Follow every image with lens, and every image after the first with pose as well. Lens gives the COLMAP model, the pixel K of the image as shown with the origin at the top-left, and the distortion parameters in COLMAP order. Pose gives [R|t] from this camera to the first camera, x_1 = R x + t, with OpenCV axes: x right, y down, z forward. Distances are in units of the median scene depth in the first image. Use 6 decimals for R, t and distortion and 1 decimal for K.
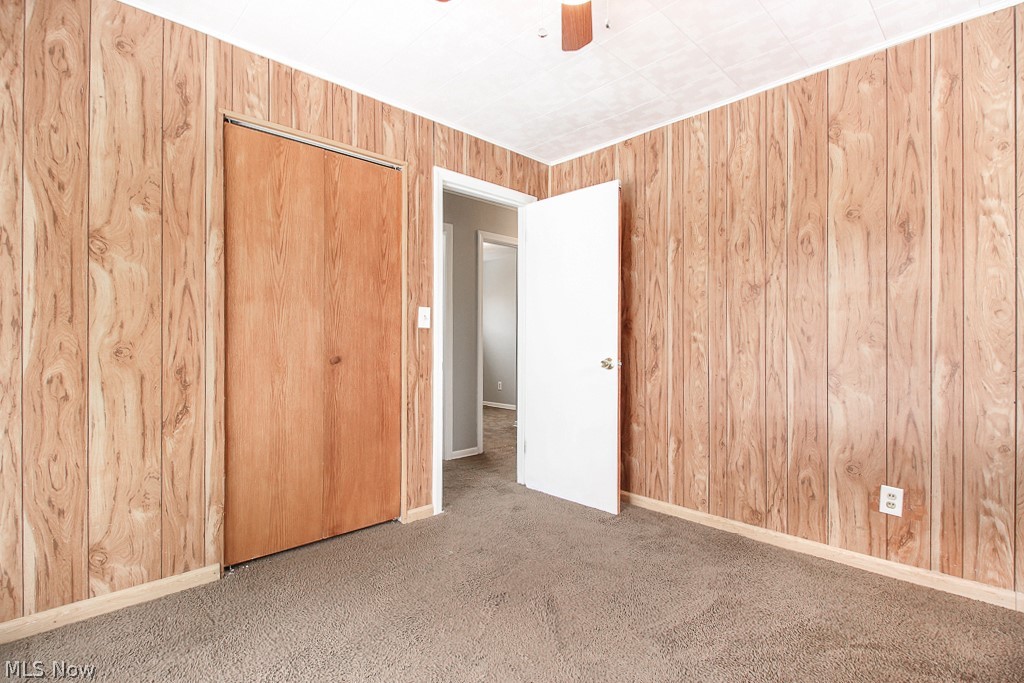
lens RADIAL K [[474.7, 0, 512.0], [0, 474.7, 341.5], [0, 0, 1]] dist [0.003364, -0.008444]
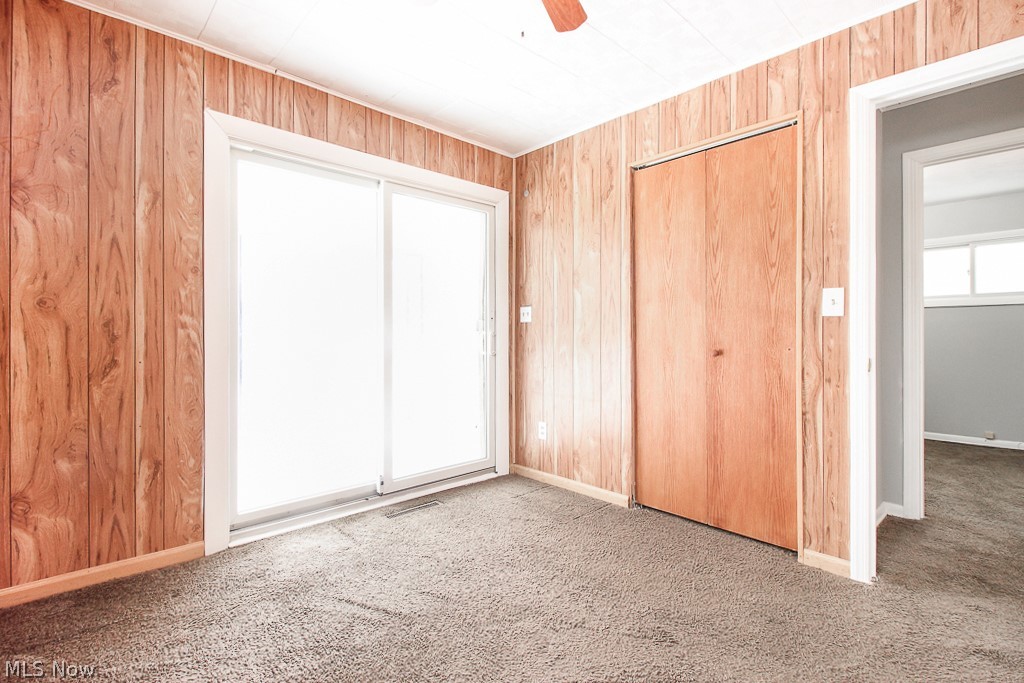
lens RADIAL K [[471.8, 0, 516.1], [0, 471.8, 333.3], [0, 0, 1]] dist [0.000280, -0.007878]
pose [[-0.009692, -0.001961, -0.999951, 0.620324], [-0.001535, 0.999997, -0.001946, 0.000283], [0.999952, 0.001516, -0.009695, 0.571937]]
